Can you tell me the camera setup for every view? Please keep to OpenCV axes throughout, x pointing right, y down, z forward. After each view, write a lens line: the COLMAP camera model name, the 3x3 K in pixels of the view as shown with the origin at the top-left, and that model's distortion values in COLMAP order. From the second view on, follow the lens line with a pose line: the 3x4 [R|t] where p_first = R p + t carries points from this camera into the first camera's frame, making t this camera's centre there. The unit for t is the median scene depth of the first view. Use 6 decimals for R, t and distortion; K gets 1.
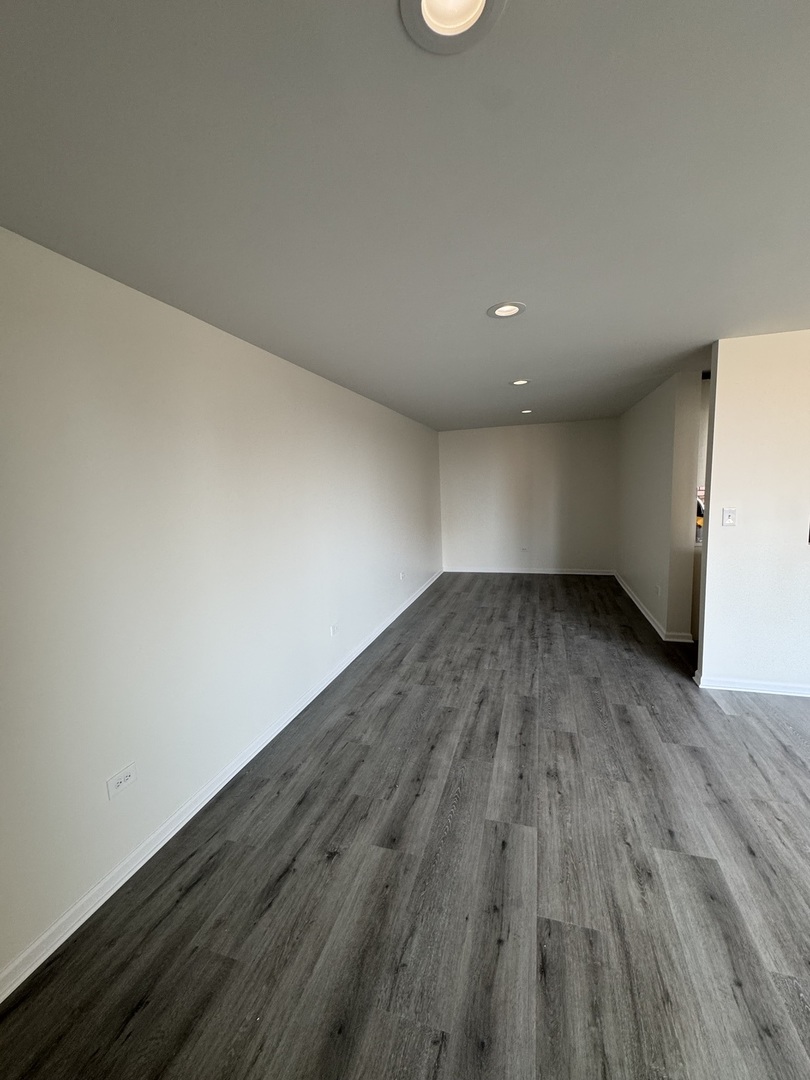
lens RADIAL K [[433.0, 0, 405.9], [0, 433.0, 537.9], [0, 0, 1]] dist [-0.001066, 0.000296]
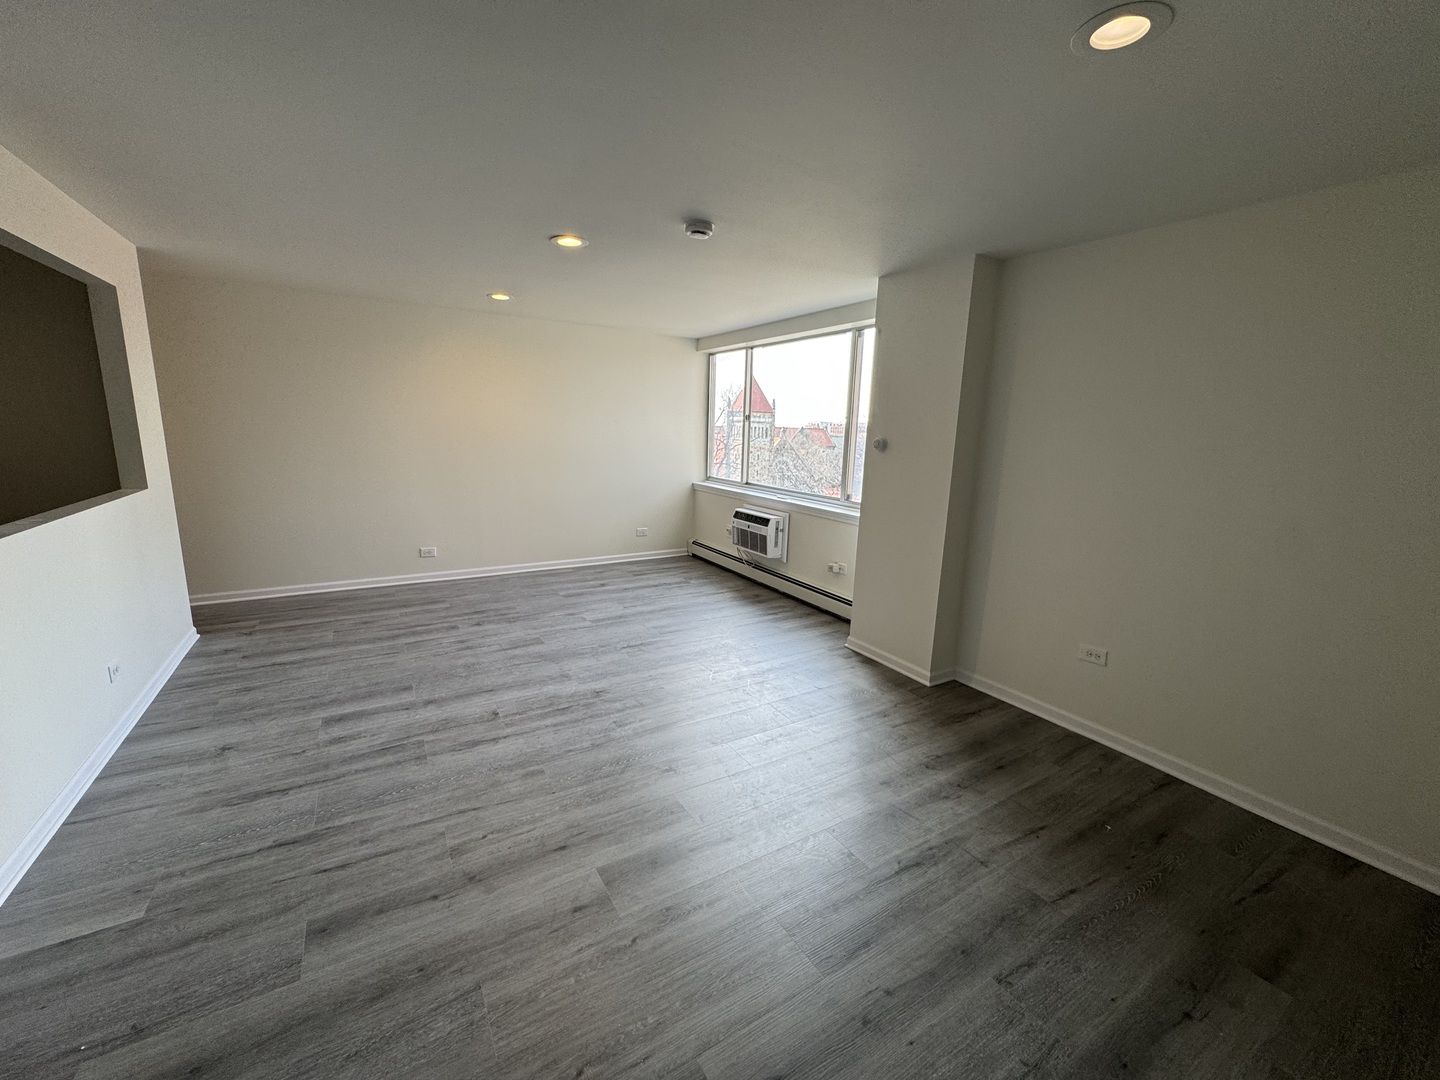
lens RADIAL K [[573.7, 0, 716.3], [0, 573.7, 543.8], [0, 0, 1]] dist [-0.000987, 0.000514]
pose [[-0.745963, -0.120078, 0.655073, -0.088412], [0.077334, 0.961340, 0.264281, -0.109325], [-0.661482, 0.247804, -0.707838, 1.098739]]
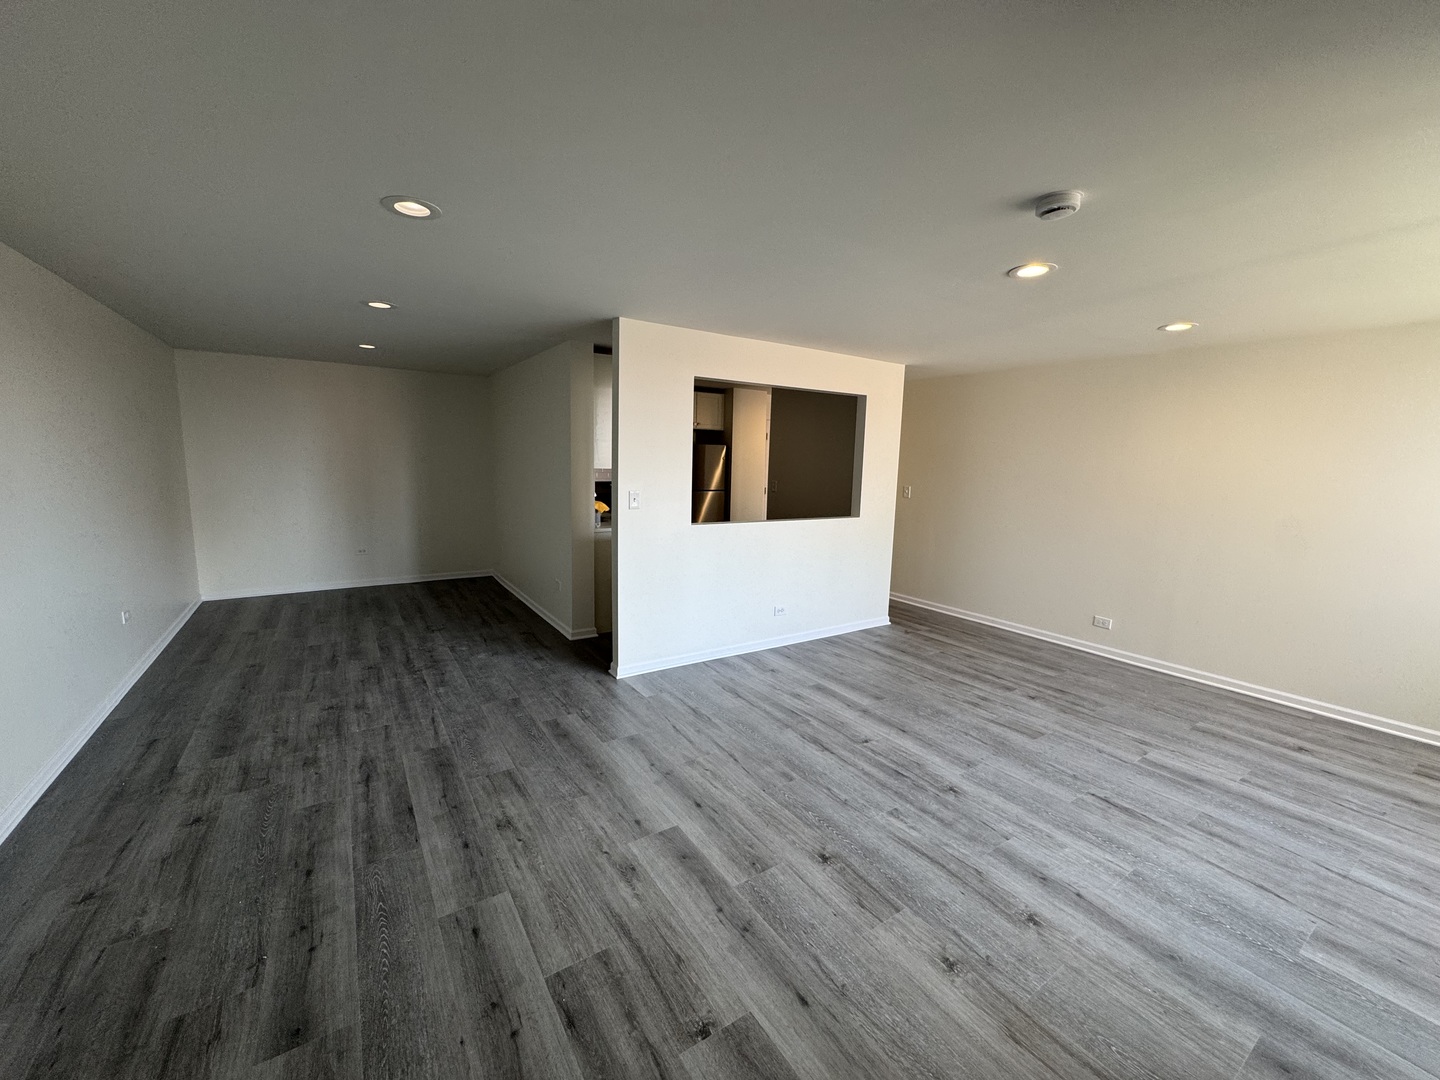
lens RADIAL K [[577.3, 0, 718.5], [0, 577.3, 538.3], [0, 0, 1]] dist [-0.001066, 0.000296]
pose [[0.634824, -0.053064, 0.770832, -0.193890], [0.044115, 0.998501, 0.032405, 0.006019], [-0.771396, 0.013433, 0.636214, 0.016791]]
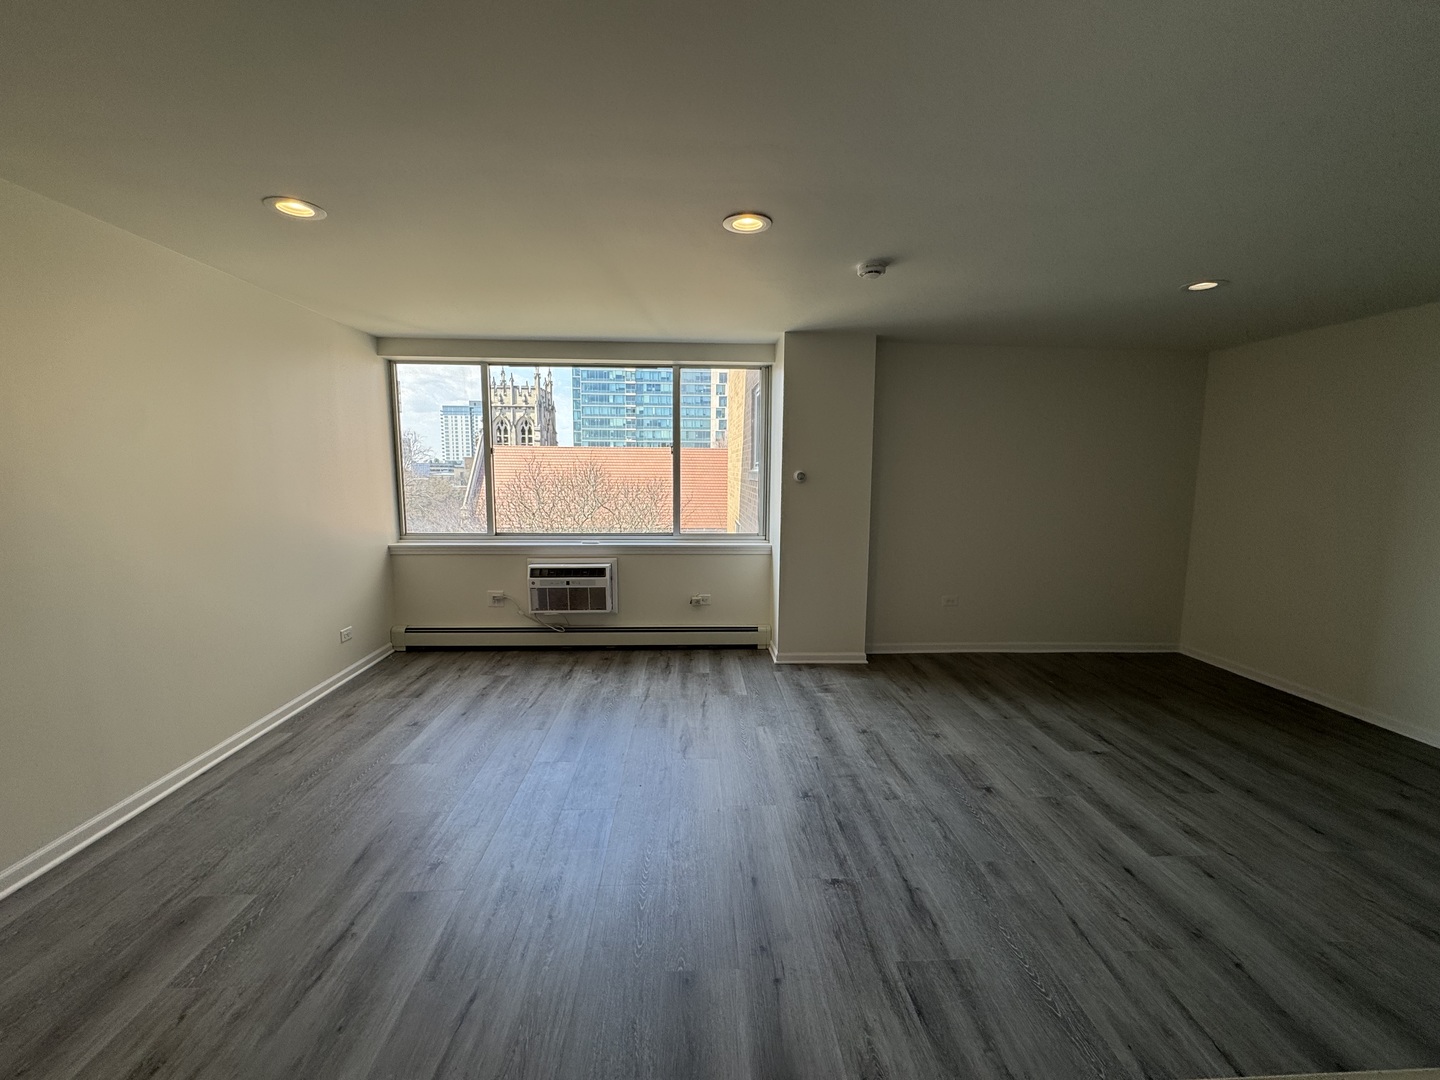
lens RADIAL K [[577.3, 0, 718.5], [0, 577.3, 538.3], [0, 0, 1]] dist [-0.001066, 0.000296]
pose [[-0.938871, 0.068706, -0.337343, 1.474565], [-0.015850, 0.970218, 0.241715, -0.167110], [0.343903, 0.232286, -0.909821, 1.233114]]
